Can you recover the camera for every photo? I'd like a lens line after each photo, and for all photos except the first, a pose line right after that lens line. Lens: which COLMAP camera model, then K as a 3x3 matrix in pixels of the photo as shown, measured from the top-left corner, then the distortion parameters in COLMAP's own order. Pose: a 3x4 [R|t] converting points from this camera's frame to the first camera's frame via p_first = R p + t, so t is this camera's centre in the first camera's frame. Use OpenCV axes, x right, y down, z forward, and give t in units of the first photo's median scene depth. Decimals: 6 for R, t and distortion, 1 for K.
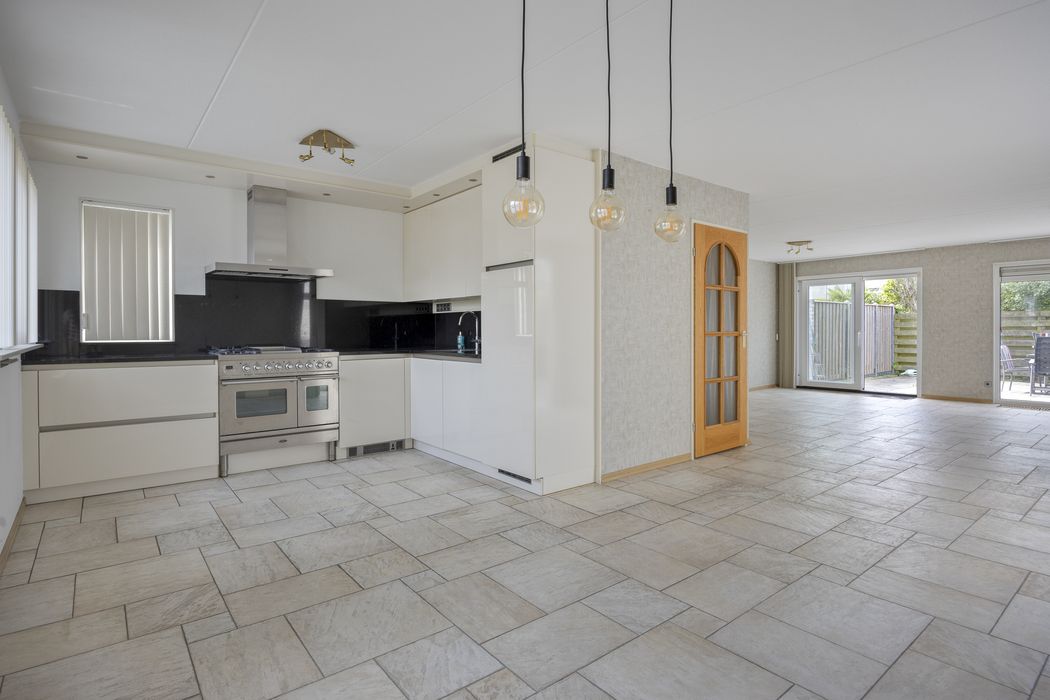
lens RADIAL K [[537.9, 0, 526.6], [0, 537.9, 337.4], [0, 0, 1]] dist [-0.011315, 0.003928]
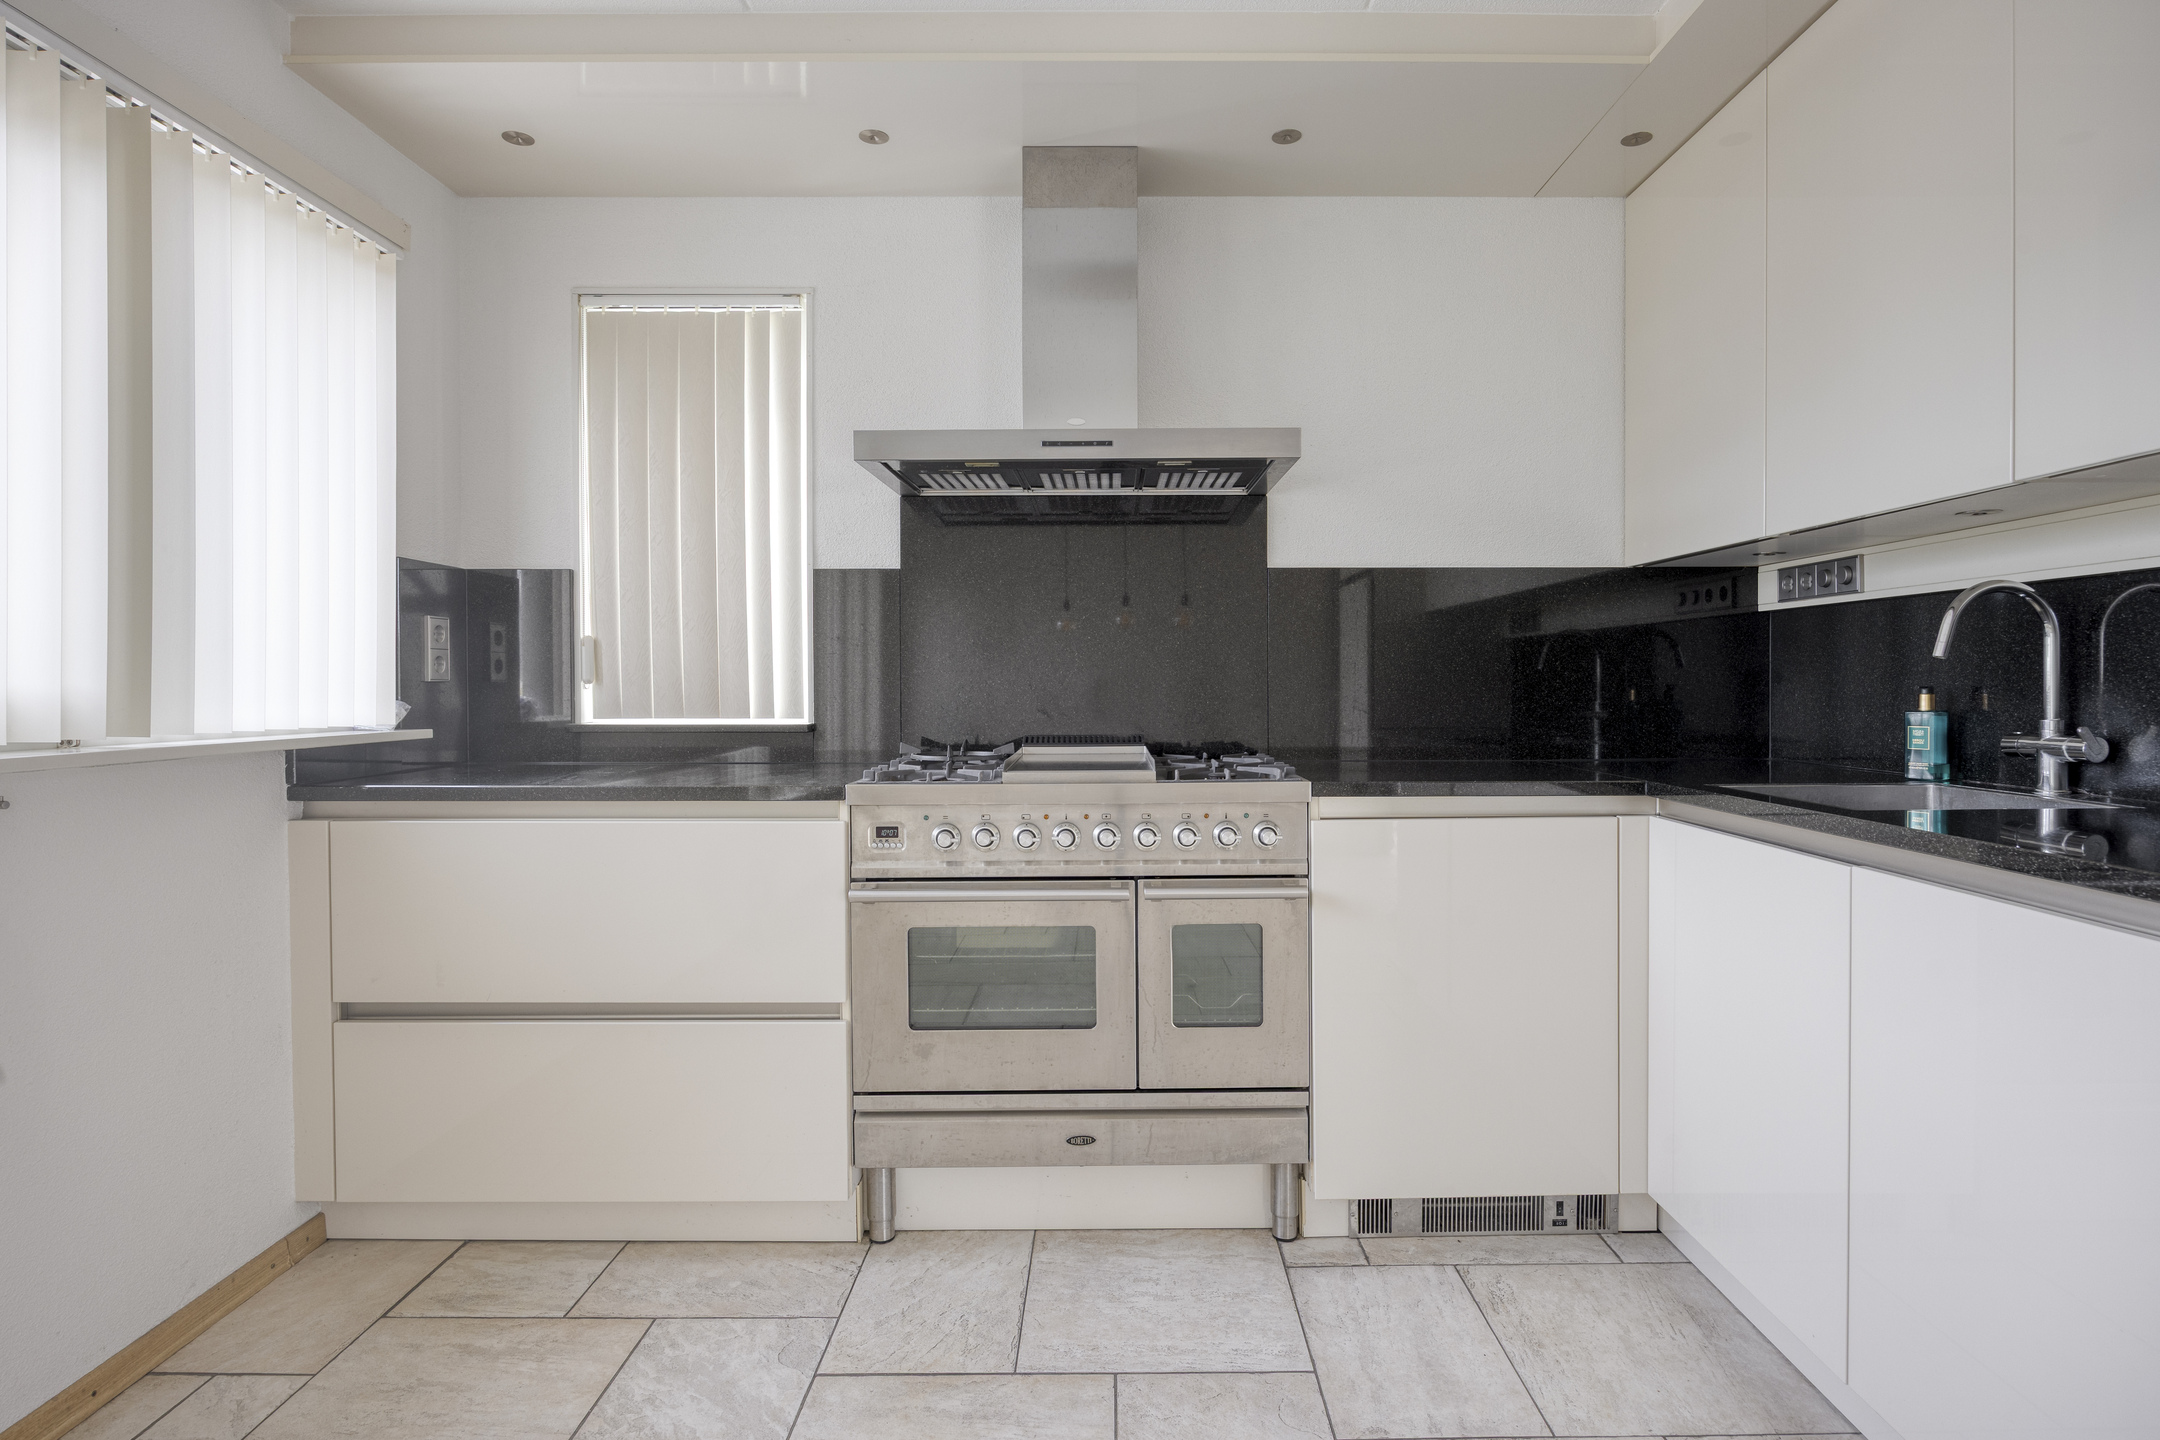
lens RADIAL K [[1106.4, 0, 1126.0], [0, 1106.4, 696.3], [0, 0, 1]] dist [-0.011315, 0.003928]
pose [[0.787676, 0.006828, -0.616051, -0.138550], [-0.006306, 0.999976, 0.003021, -0.011875], [0.616057, 0.001505, 0.787700, 0.661965]]
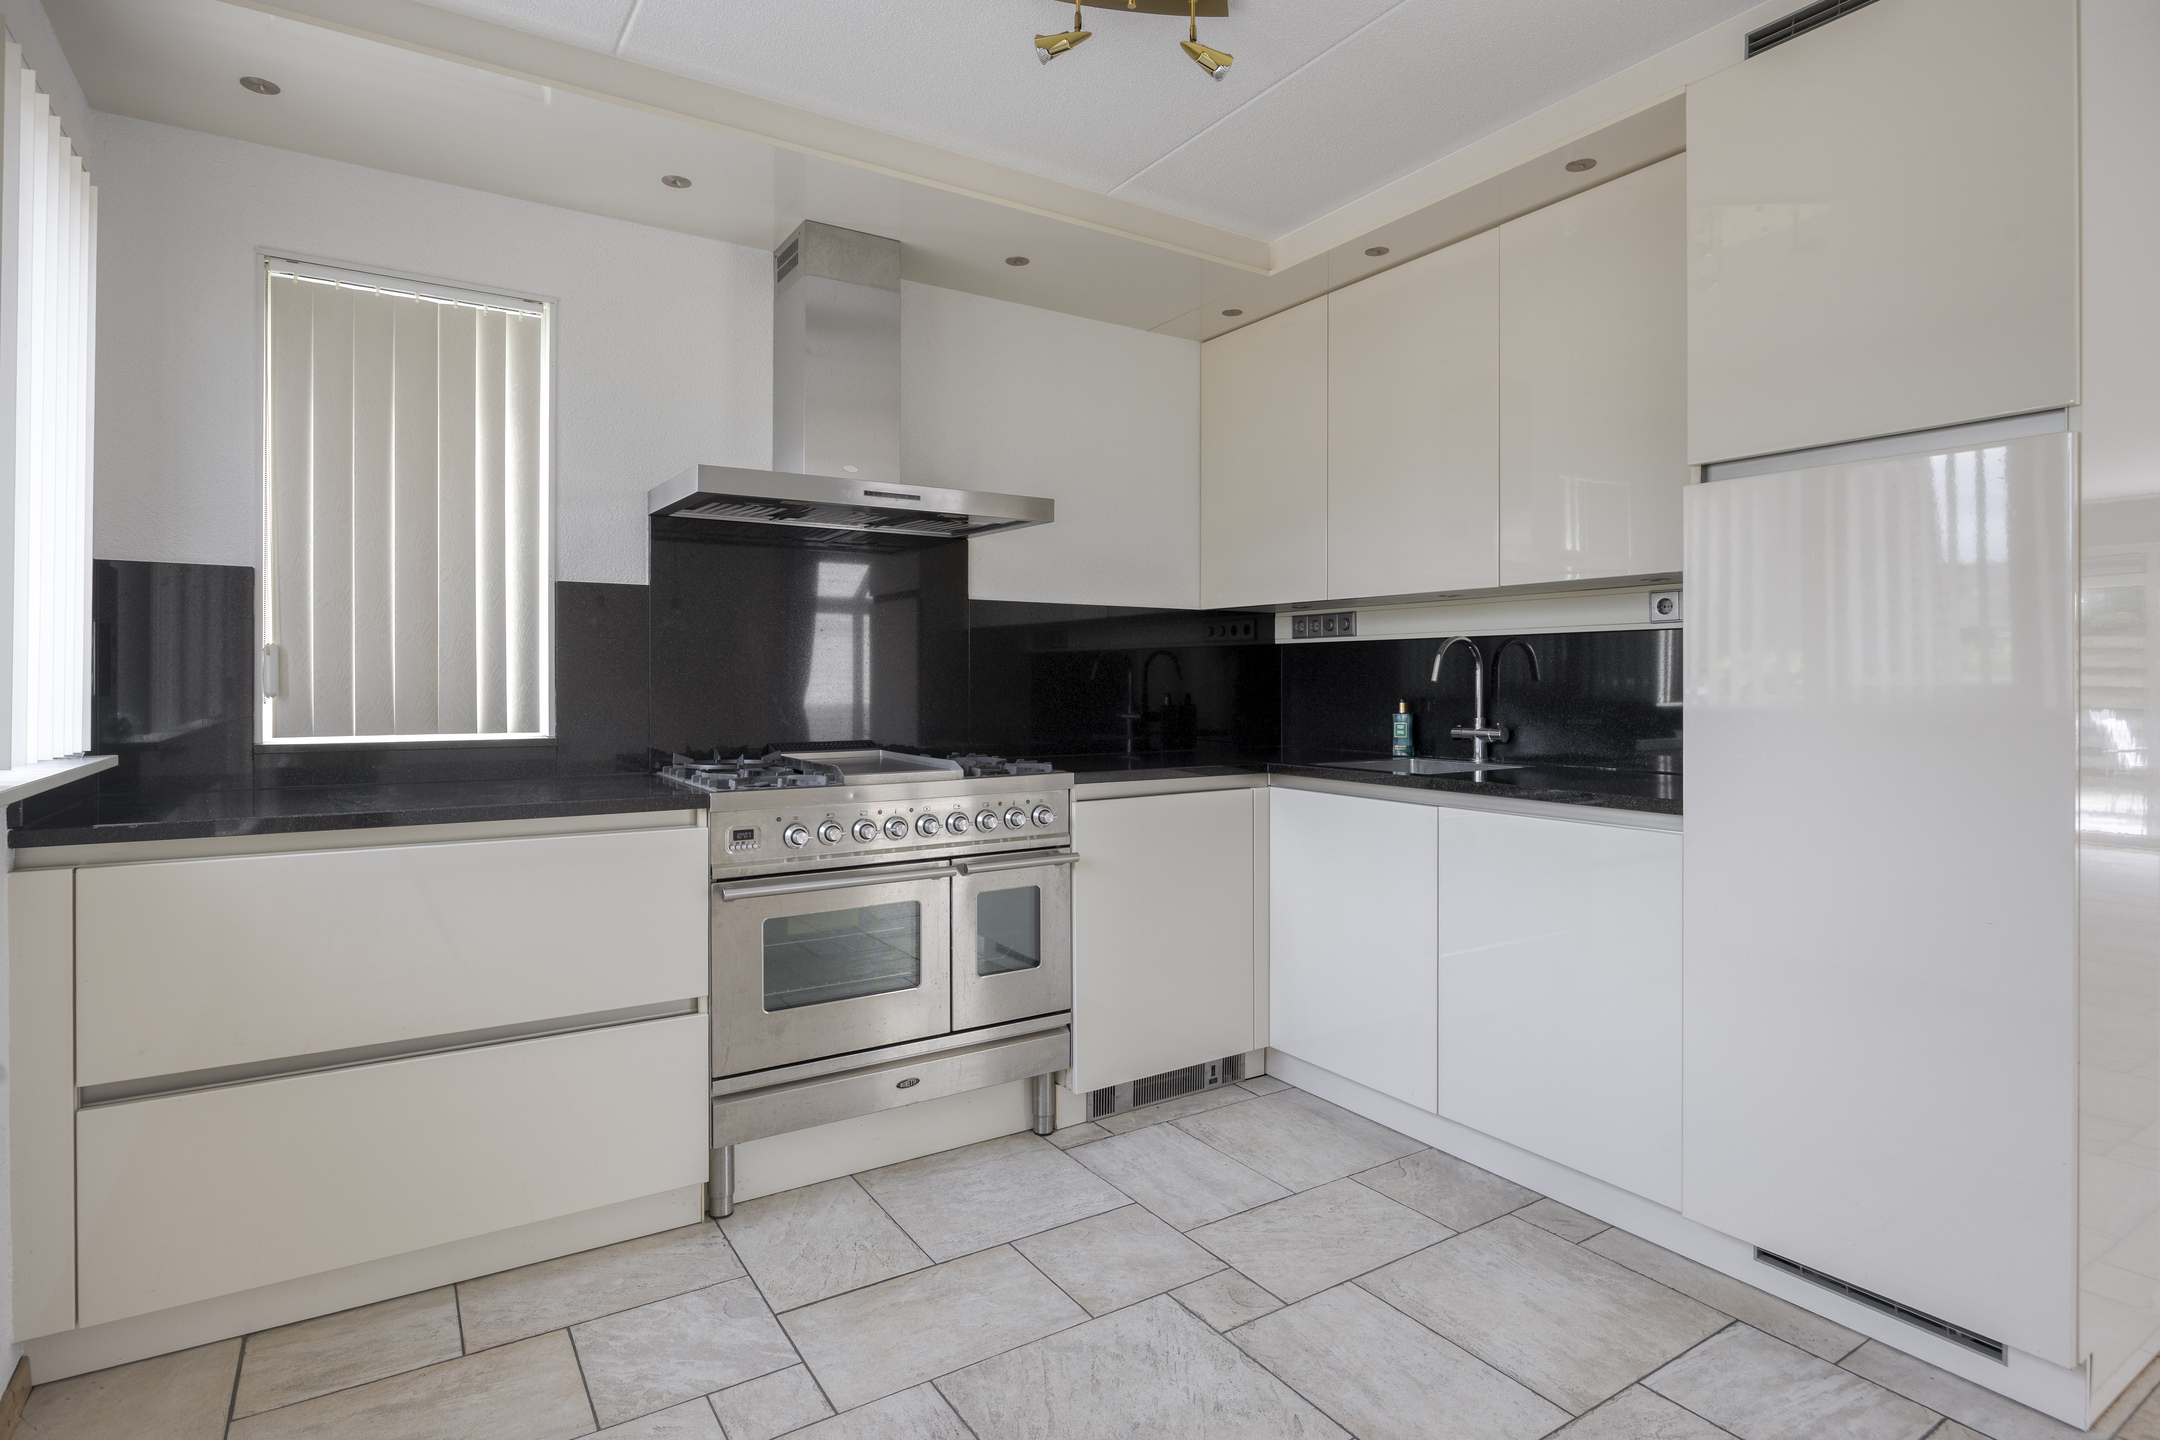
lens RADIAL K [[1106.4, 0, 1080.1], [0, 1106.4, 682.6], [0, 0, 1]] dist [-0.011315, 0.003928]
pose [[0.995077, 0.002041, -0.099086, -0.325074], [-0.003200, 0.999928, -0.011539, -0.018486], [0.099055, 0.011799, 0.995012, 0.442965]]
